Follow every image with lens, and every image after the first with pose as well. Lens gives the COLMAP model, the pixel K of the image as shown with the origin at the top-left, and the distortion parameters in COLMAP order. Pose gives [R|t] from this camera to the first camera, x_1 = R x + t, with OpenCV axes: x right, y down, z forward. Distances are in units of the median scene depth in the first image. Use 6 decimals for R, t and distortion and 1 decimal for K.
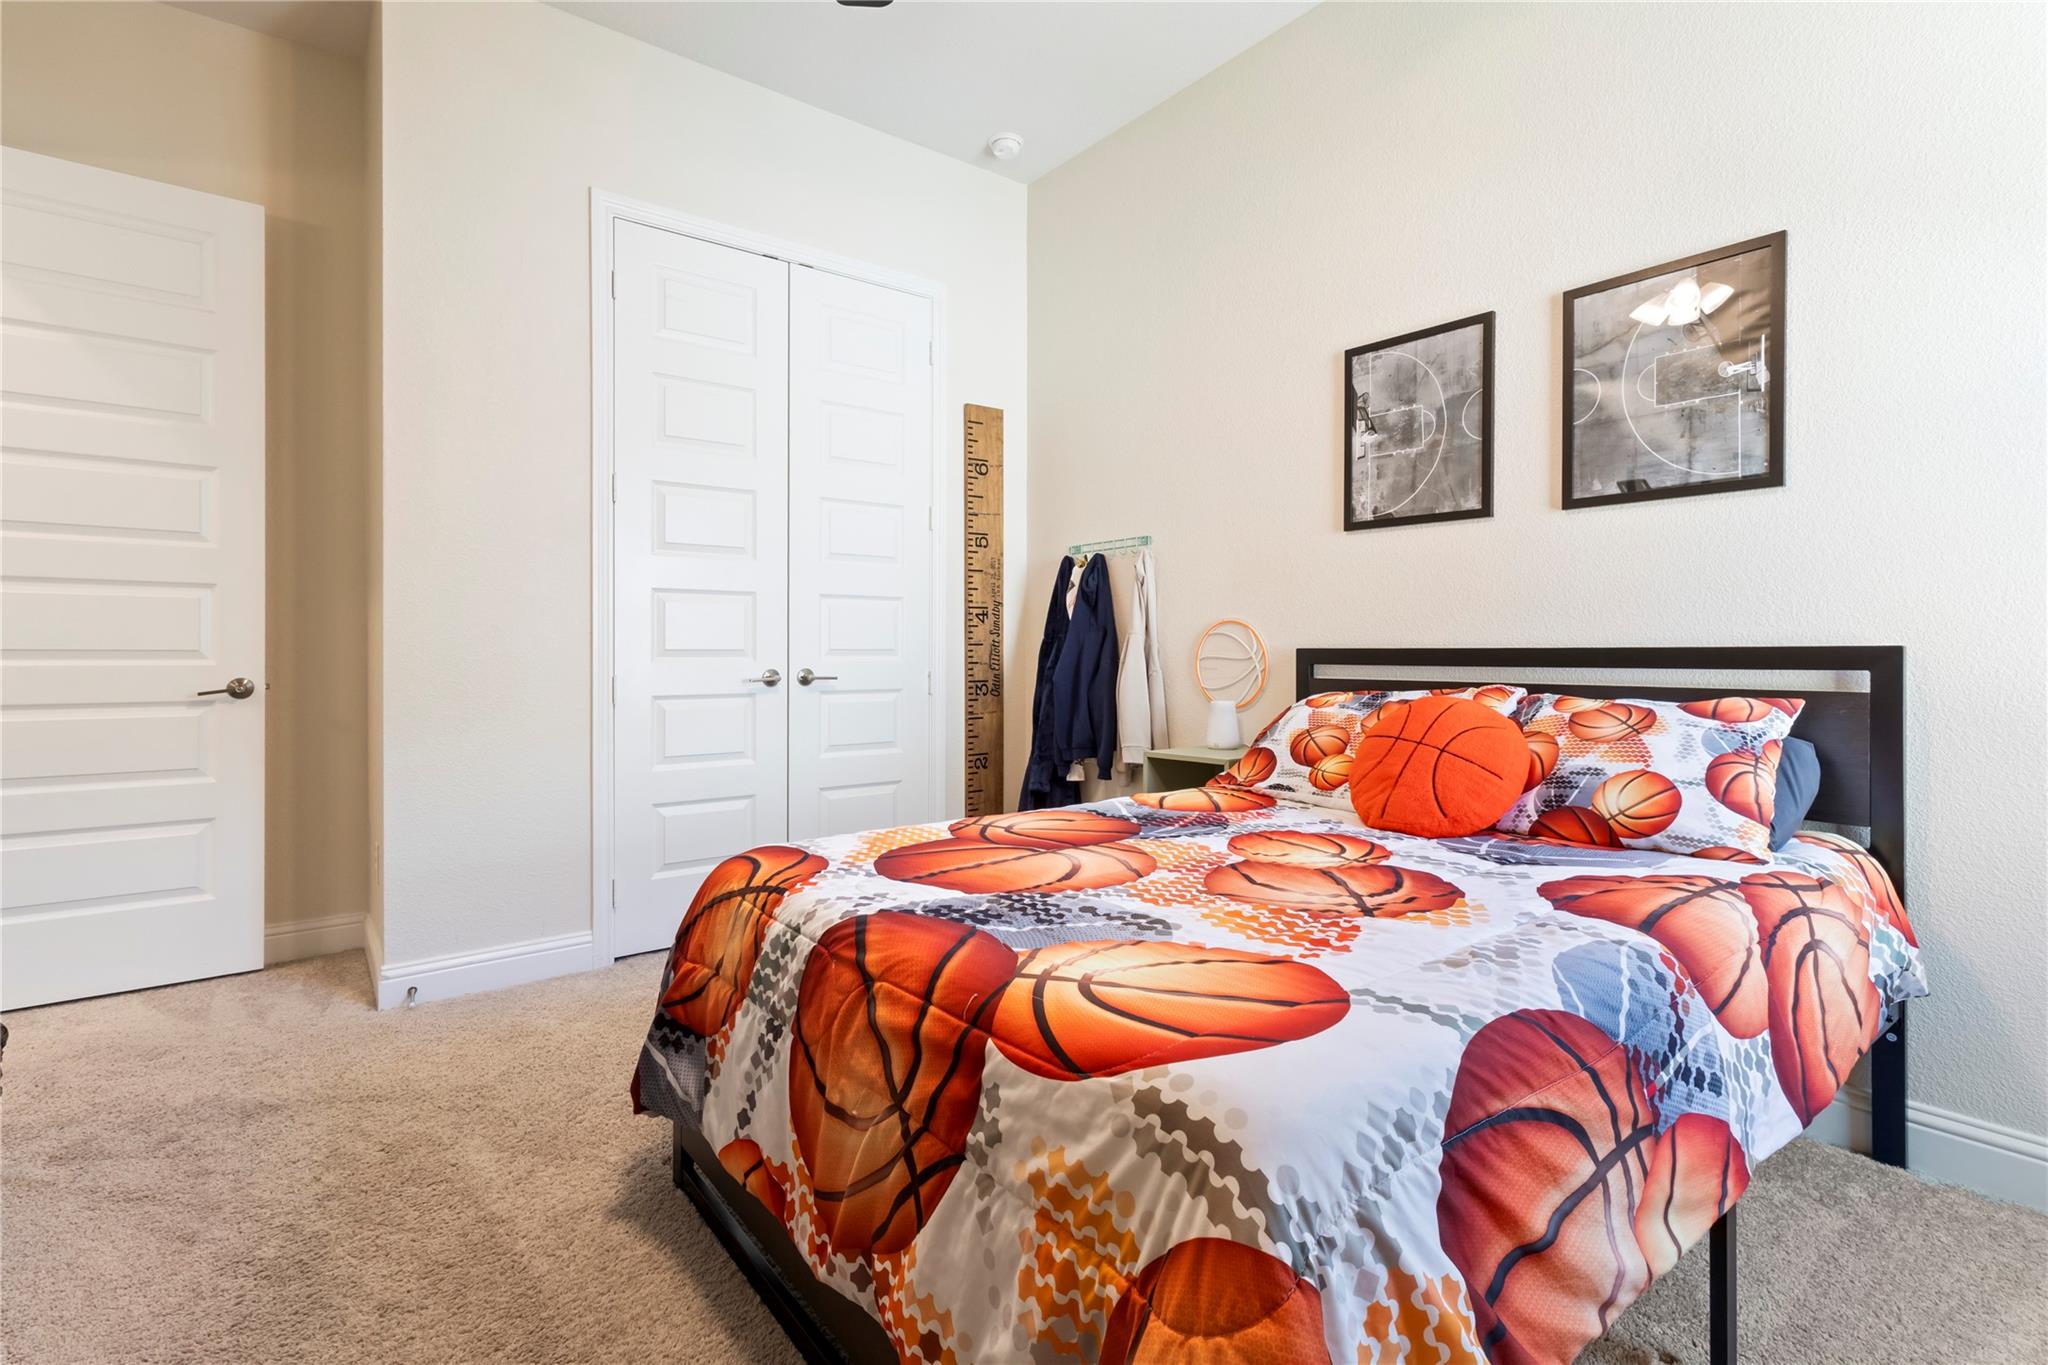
lens RADIAL K [[944.6, 0, 999.1], [0, 944.6, 647.5], [0, 0, 1]] dist [-0.000365, 0.000044]
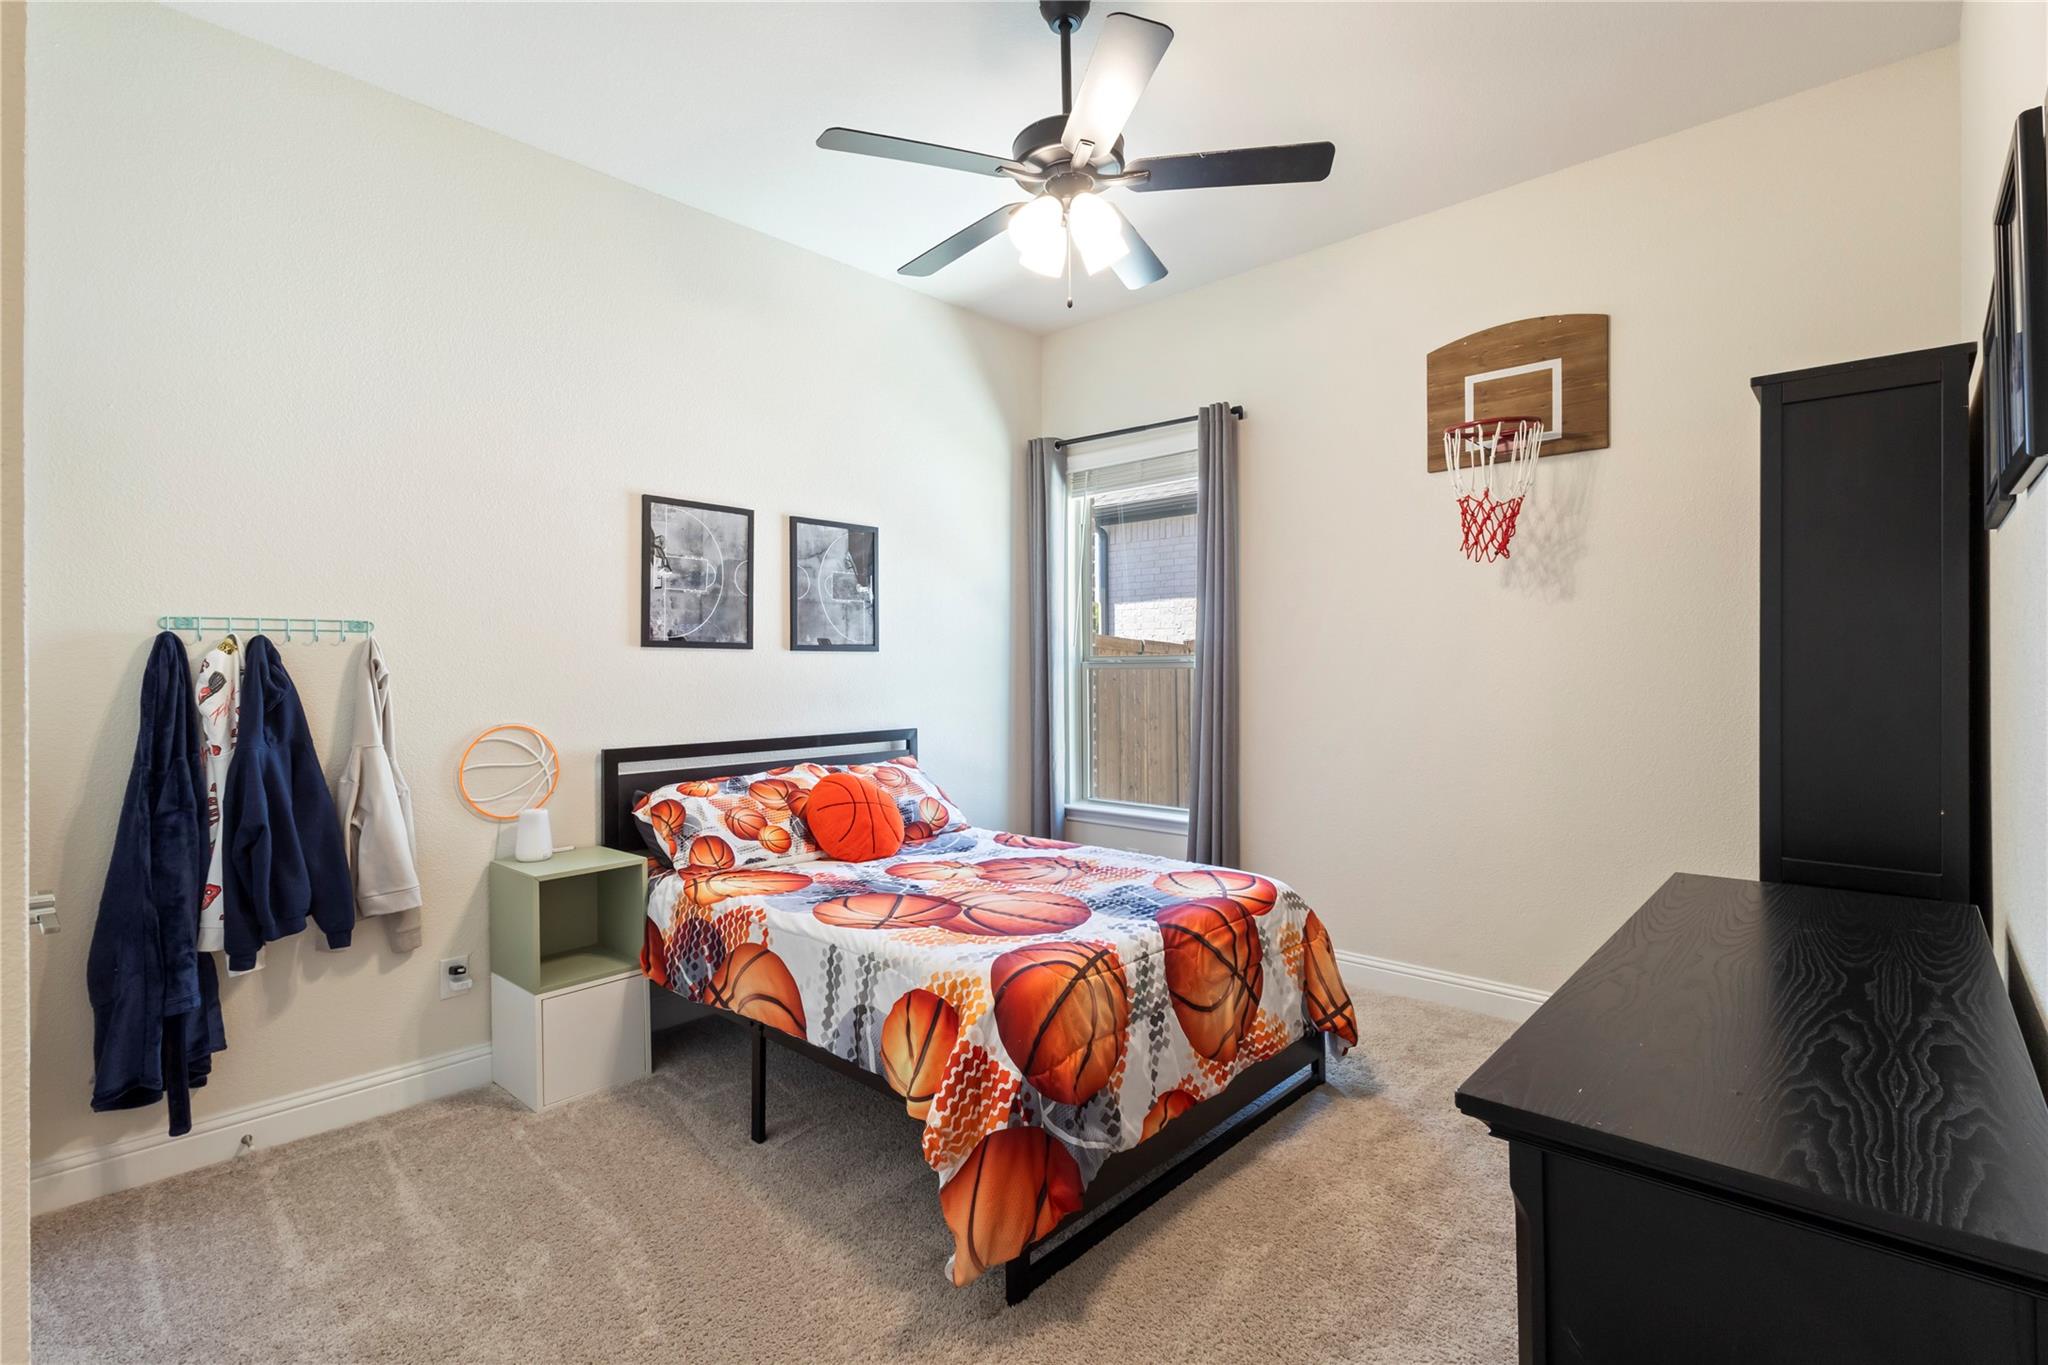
lens RADIAL K [[944.6, 0, 1019.8], [0, 944.6, 666.3], [0, 0, 1]] dist [-0.000365, 0.000044]
pose [[-0.168324, 0.001925, 0.985730, -0.975308], [0.003648, 0.999992, -0.001330, -0.106449], [-0.985725, 0.003372, -0.168329, 0.819103]]
